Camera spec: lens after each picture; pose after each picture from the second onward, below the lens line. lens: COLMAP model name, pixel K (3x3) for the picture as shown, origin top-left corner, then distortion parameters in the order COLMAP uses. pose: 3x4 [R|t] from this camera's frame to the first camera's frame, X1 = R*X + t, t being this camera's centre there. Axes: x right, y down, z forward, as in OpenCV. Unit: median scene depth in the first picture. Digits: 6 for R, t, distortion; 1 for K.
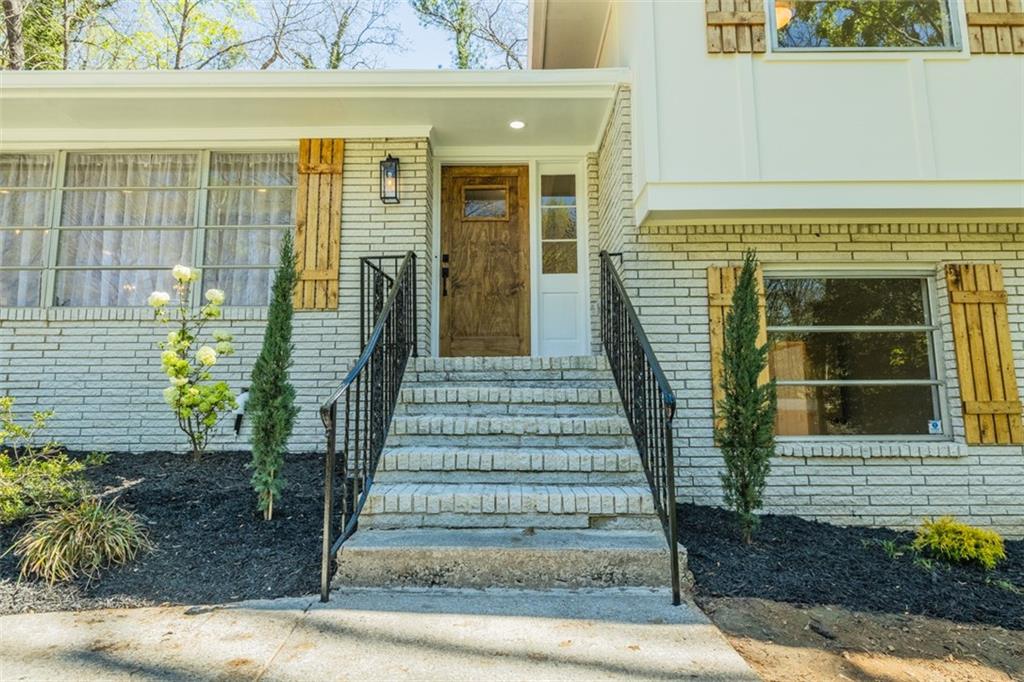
lens RADIAL K [[563.6, 0, 512.0], [0, 563.6, 341.0], [0, 0, 1]] dist [-0.000674, -0.000230]
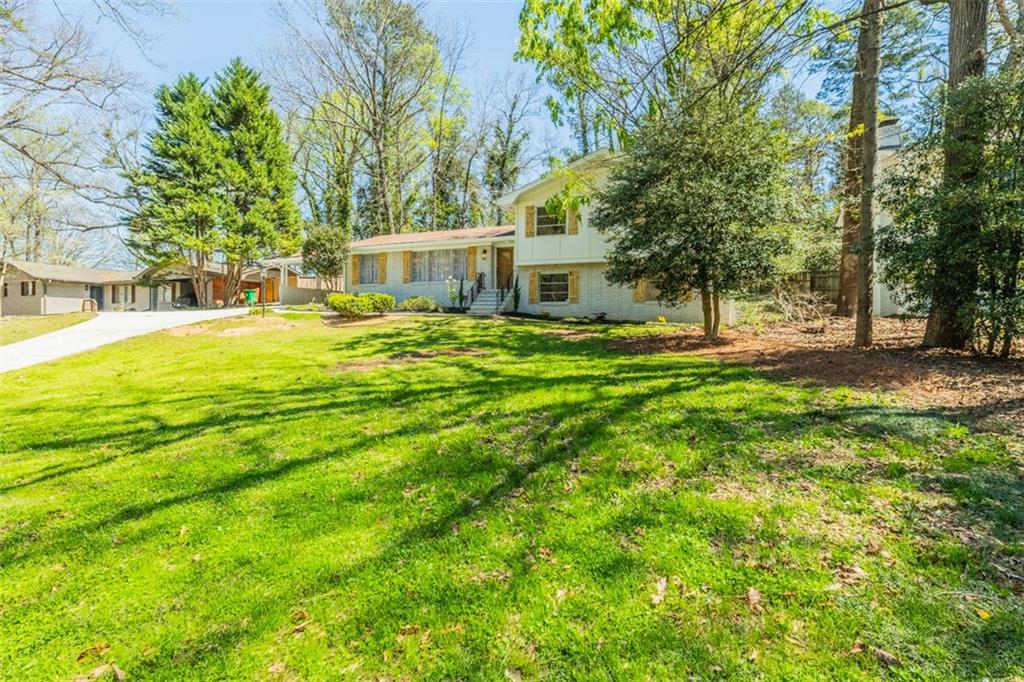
lens RADIAL K [[502.2, 0, 512.0], [0, 502.2, 341.0], [0, 0, 1]] dist [0.000058, -0.000003]
pose [[0.927458, 0.023501, -0.373189, 1.827871], [0.024986, 0.991898, 0.124558, -0.074191], [0.373093, -0.124847, 0.919356, -3.359924]]
